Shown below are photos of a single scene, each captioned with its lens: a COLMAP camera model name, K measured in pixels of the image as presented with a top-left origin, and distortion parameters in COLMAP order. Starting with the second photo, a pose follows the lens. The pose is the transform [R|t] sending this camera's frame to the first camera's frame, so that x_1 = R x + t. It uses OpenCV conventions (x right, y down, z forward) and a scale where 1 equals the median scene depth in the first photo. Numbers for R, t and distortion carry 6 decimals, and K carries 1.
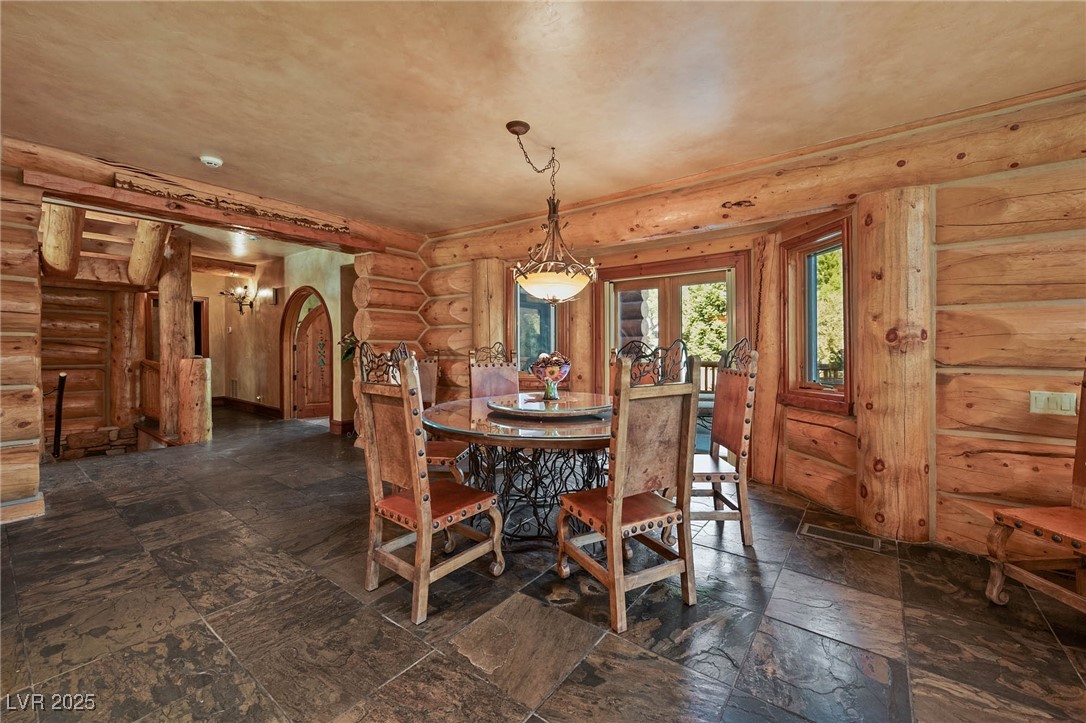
lens RADIAL K [[438.7, 0, 543.8], [0, 438.7, 345.5], [0, 0, 1]] dist [-0.002899, -0.000554]
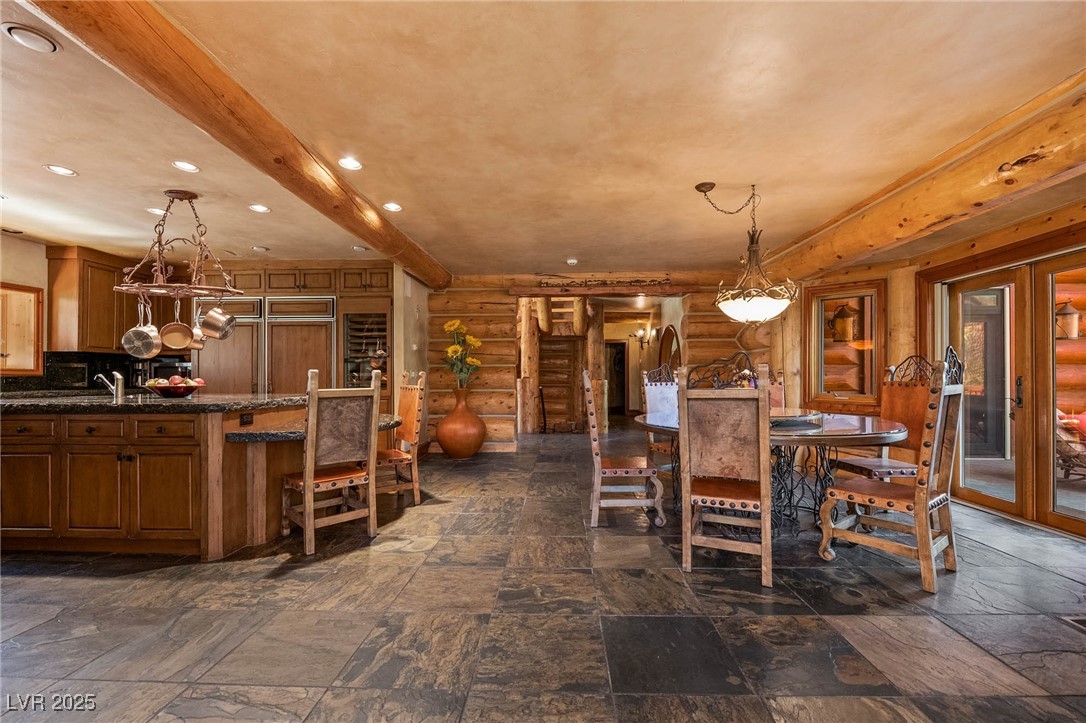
lens RADIAL K [[438.7, 0, 548.5], [0, 438.7, 379.6], [0, 0, 1]] dist [-0.002899, -0.000554]
pose [[0.572087, -0.000715, -0.820193, 0.475071], [0.007617, 0.999961, 0.004441, 0.025383], [0.820158, -0.008788, 0.572070, -0.051456]]
